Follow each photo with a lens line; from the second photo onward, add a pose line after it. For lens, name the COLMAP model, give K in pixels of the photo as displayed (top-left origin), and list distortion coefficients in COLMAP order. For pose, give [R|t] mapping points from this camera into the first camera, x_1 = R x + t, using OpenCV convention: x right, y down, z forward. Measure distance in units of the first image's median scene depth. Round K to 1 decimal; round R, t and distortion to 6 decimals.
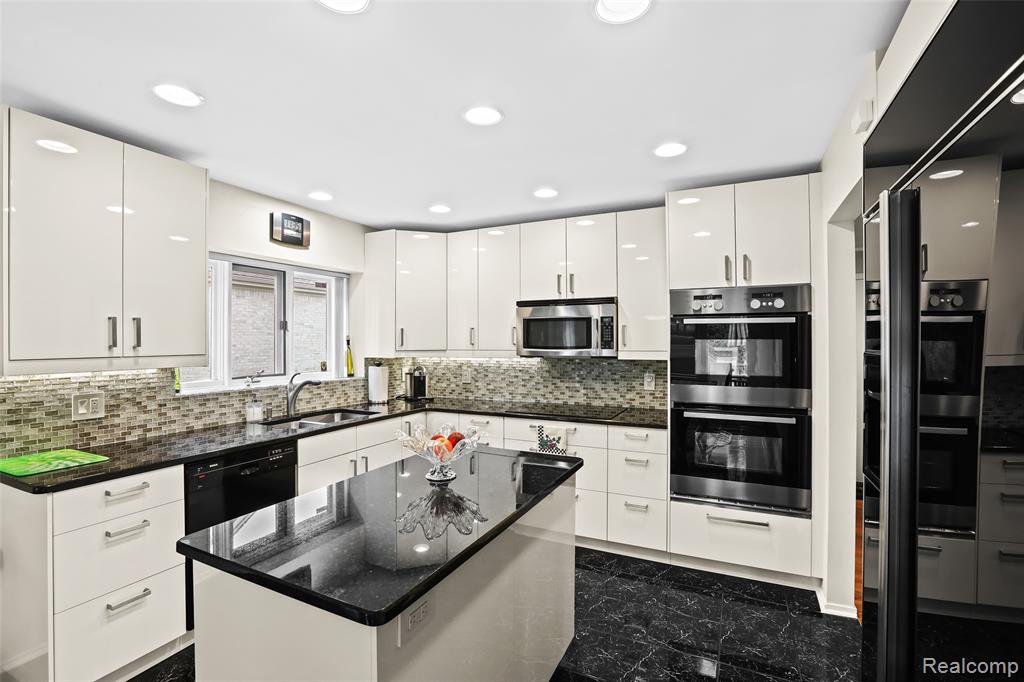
lens RADIAL K [[469.2, 0, 514.7], [0, 469.2, 338.0], [0, 0, 1]] dist [-0.026782, 0.000501]
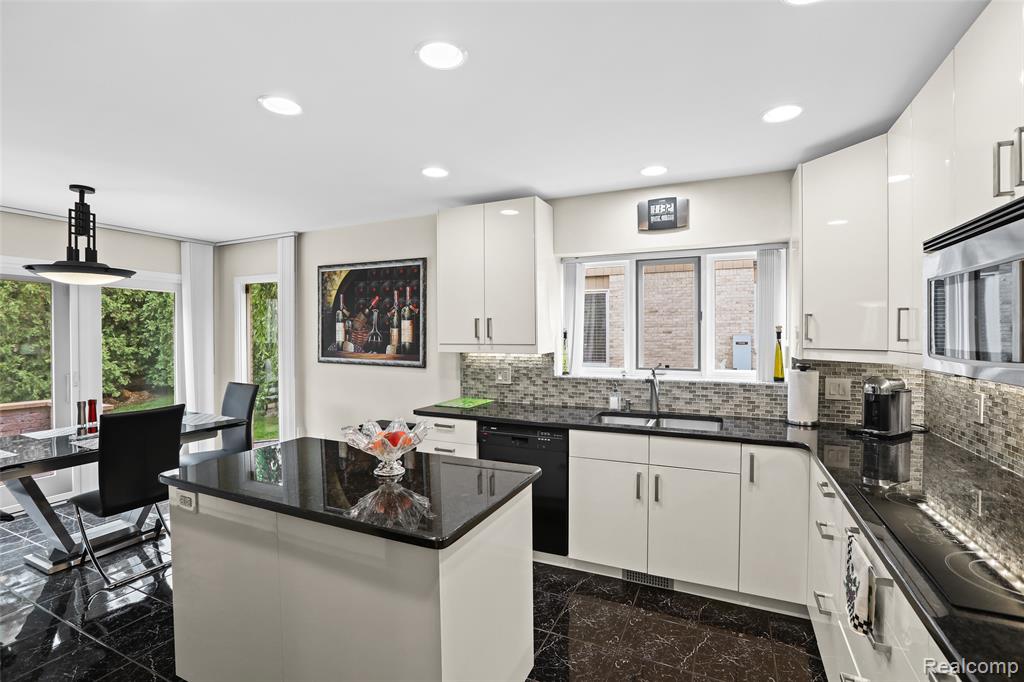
lens RADIAL K [[469.2, 0, 514.7], [0, 469.2, 338.0], [0, 0, 1]] dist [-0.026782, 0.000501]
pose [[0.014186, 0.011382, -0.999835, 0.567885], [0.009096, 0.999892, 0.011512, 0.002398], [0.999858, -0.009258, 0.014081, 0.866375]]
